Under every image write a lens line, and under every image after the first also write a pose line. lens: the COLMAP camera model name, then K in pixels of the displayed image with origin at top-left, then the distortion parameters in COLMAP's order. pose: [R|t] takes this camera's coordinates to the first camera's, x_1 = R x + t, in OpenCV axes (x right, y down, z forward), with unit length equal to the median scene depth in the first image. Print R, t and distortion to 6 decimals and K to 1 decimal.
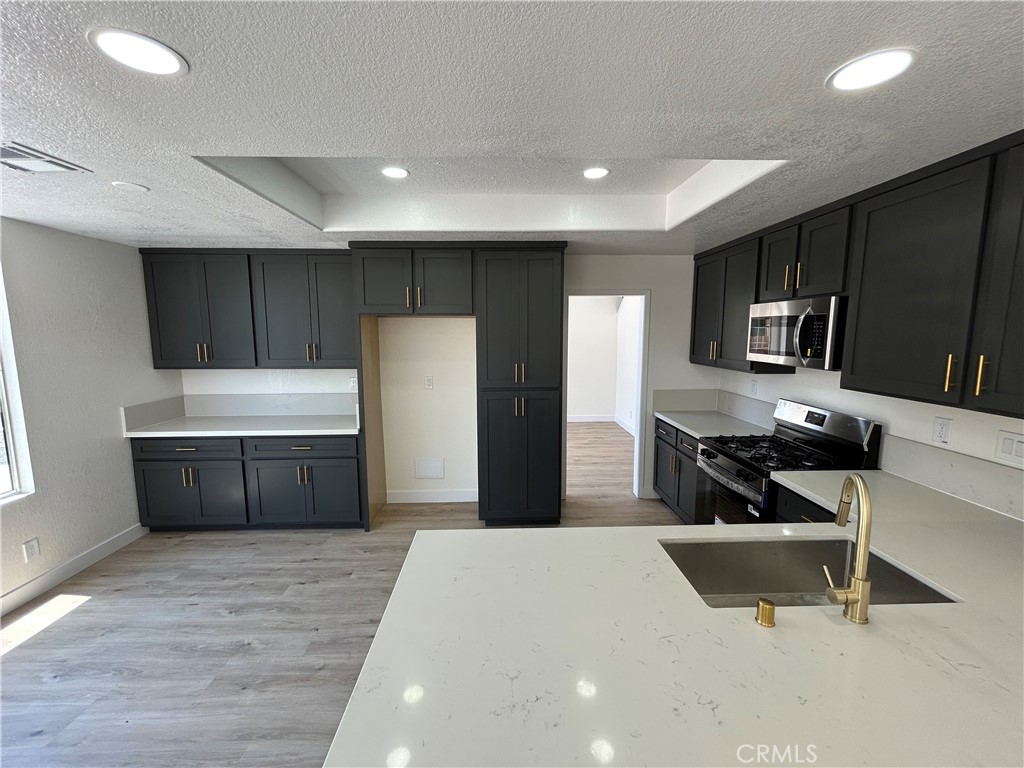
lens RADIAL K [[416.4, 0, 509.5], [0, 416.4, 383.1], [0, 0, 1]] dist [0.000485, -0.000089]
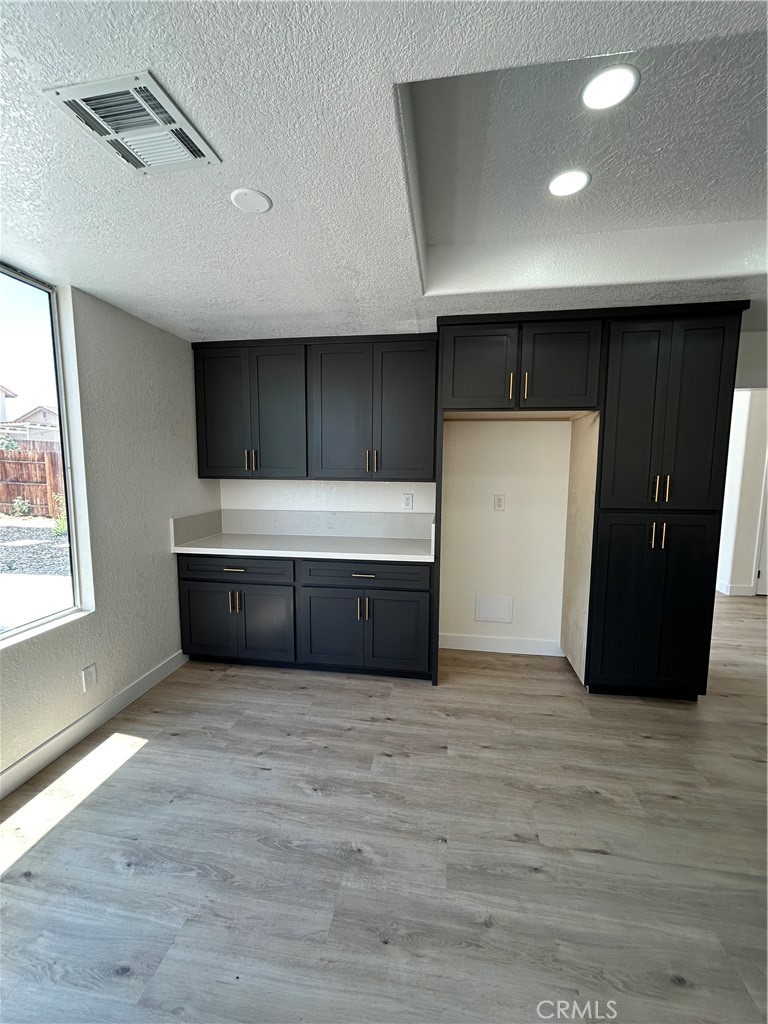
lens RADIAL K [[416.4, 0, 383.2], [0, 416.4, 511.7], [0, 0, 1]] dist [0.000485, -0.000089]
pose [[0.983015, 0.028685, -0.181268, -0.339733], [-0.031236, 0.999449, -0.011233, 0.041039], [0.180846, 0.016704, 0.983370, 0.216742]]
